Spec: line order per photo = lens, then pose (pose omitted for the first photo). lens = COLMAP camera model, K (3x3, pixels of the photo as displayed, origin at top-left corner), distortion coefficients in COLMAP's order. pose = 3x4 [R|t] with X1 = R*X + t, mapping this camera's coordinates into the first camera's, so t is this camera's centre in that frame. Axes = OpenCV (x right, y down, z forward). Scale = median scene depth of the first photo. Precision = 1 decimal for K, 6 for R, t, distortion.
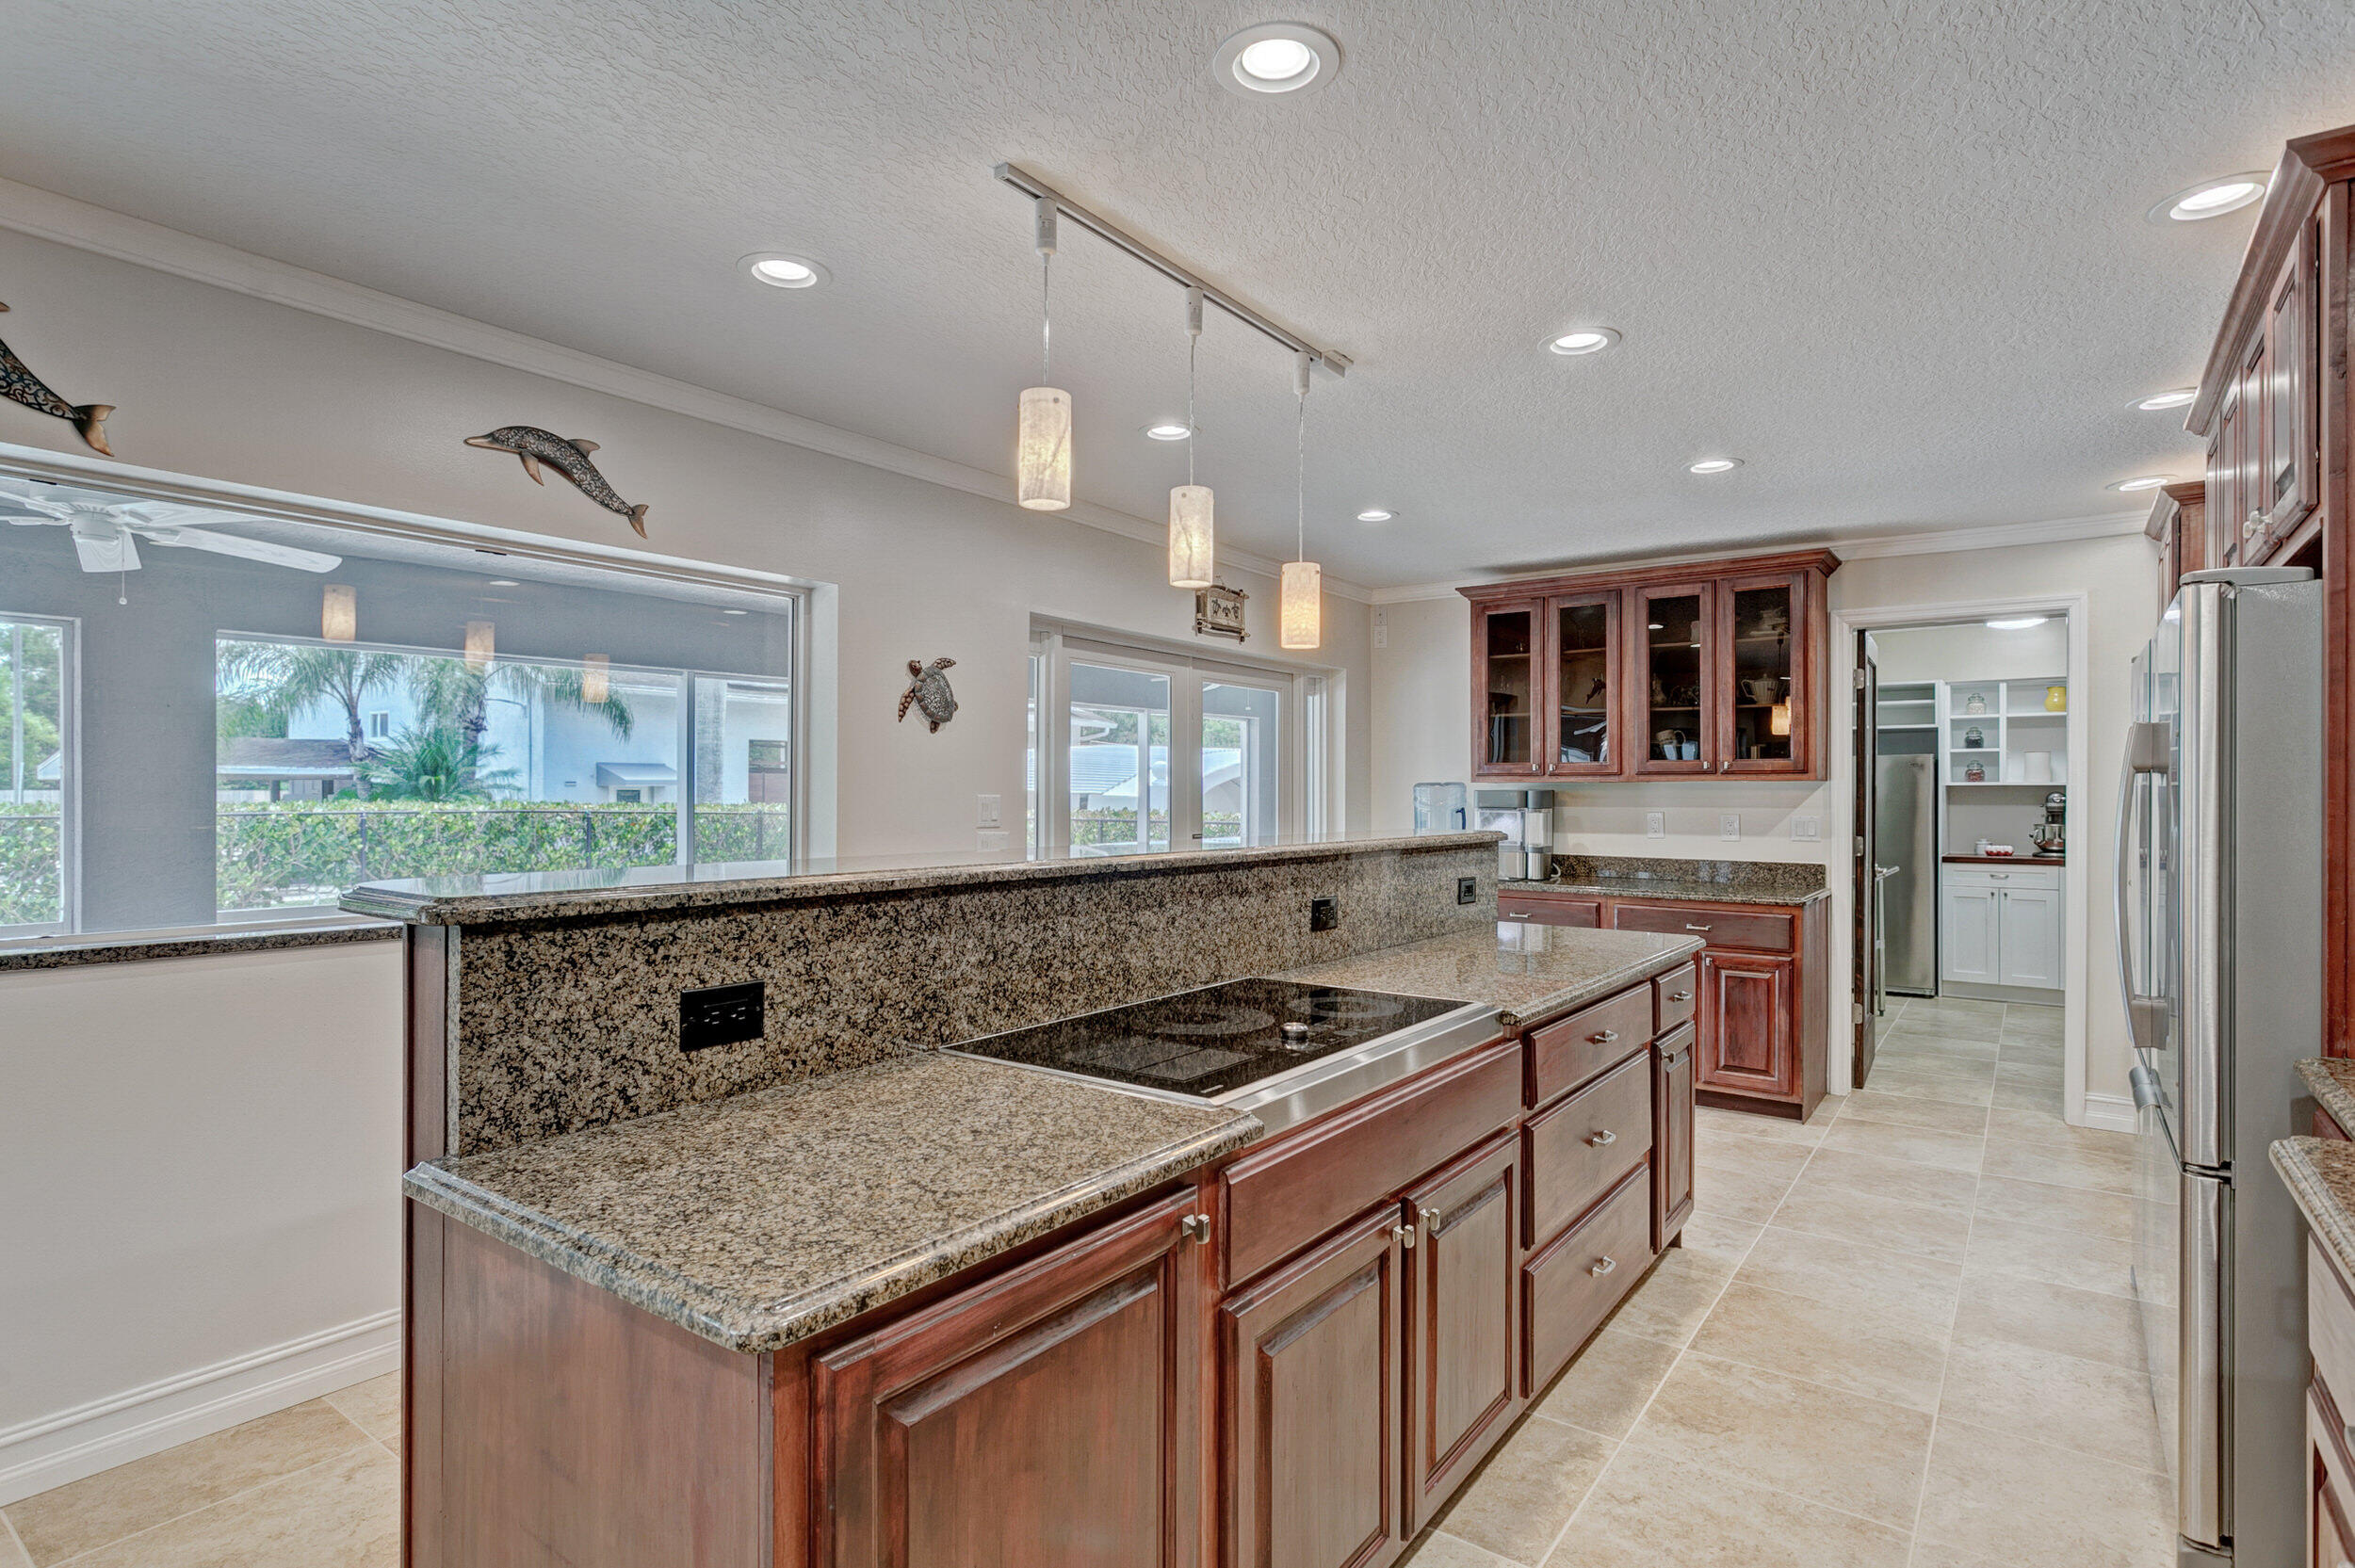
lens RADIAL K [[1193.0, 0, 1177.5], [0, 1193.0, 784.0], [0, 0, 1]] dist [-0.009104, 0.000969]
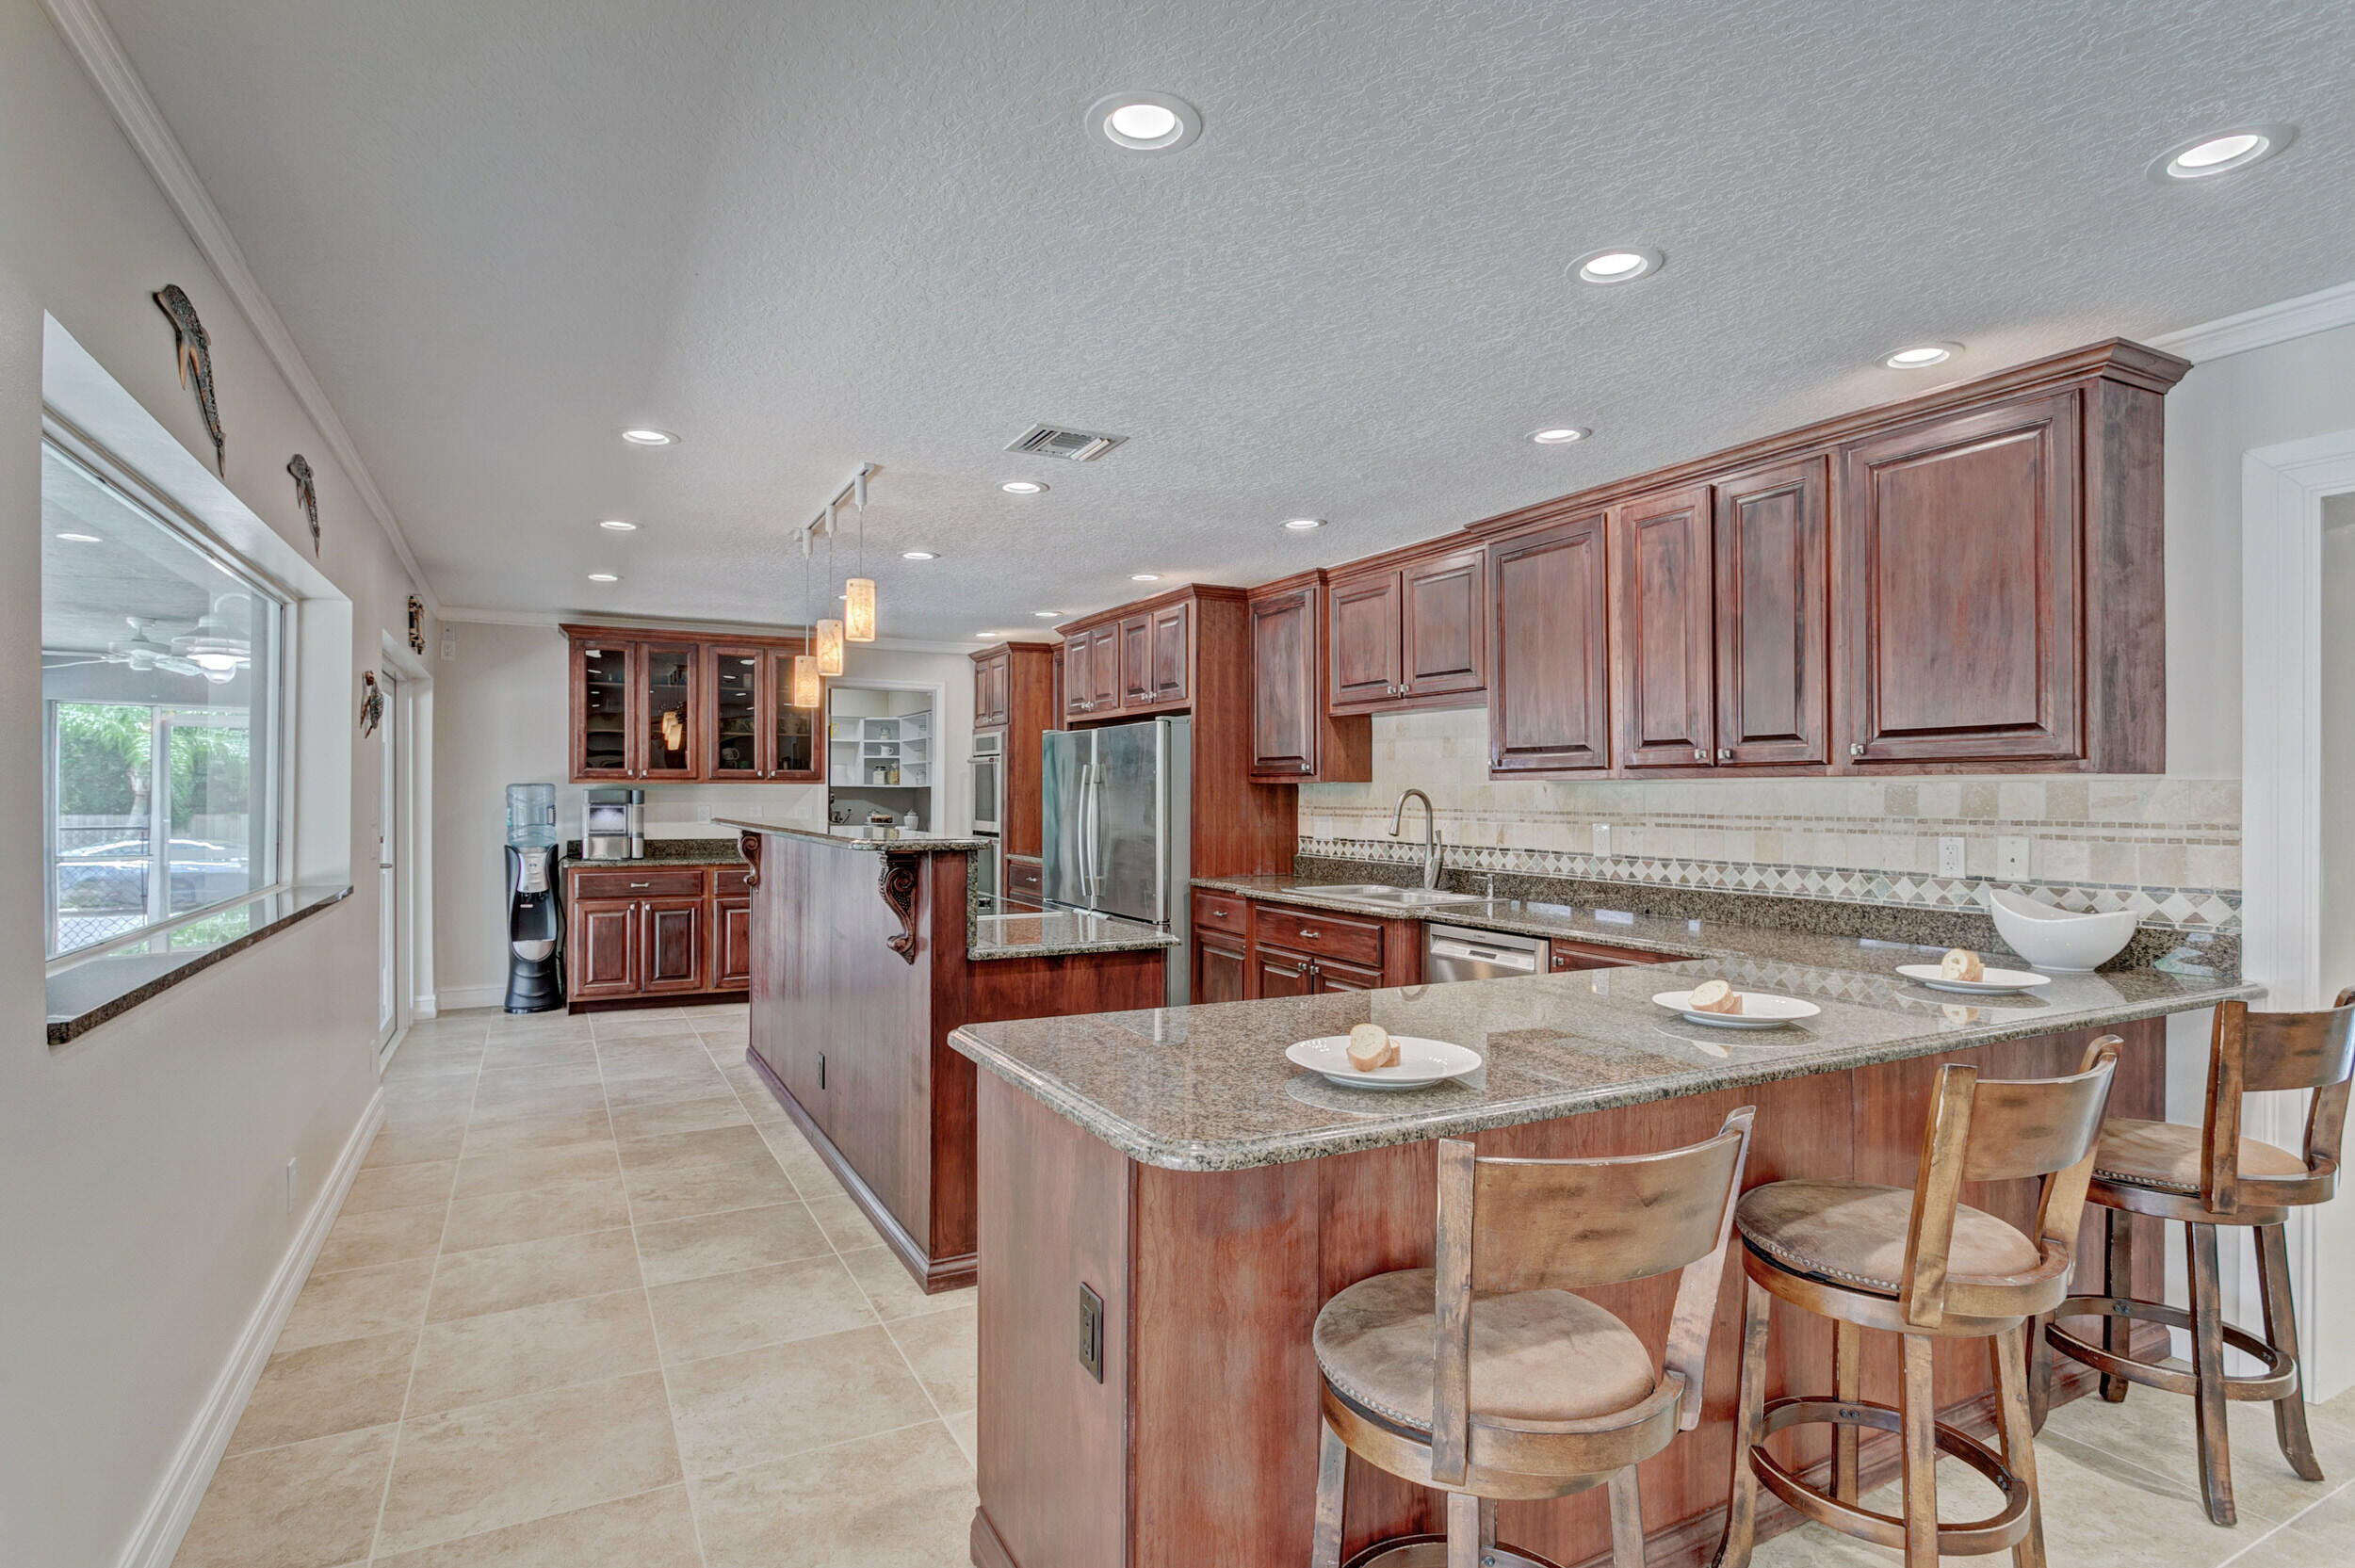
lens RADIAL K [[1210.7, 0, 1180.5], [0, 1210.7, 790.6], [0, 0, 1]] dist [-0.008739, 0.001022]
pose [[0.428504, -0.001324, 0.903539, -0.645539], [-0.005951, 0.999973, 0.004288, -0.003583], [-0.903520, -0.007214, 0.428484, -0.105374]]
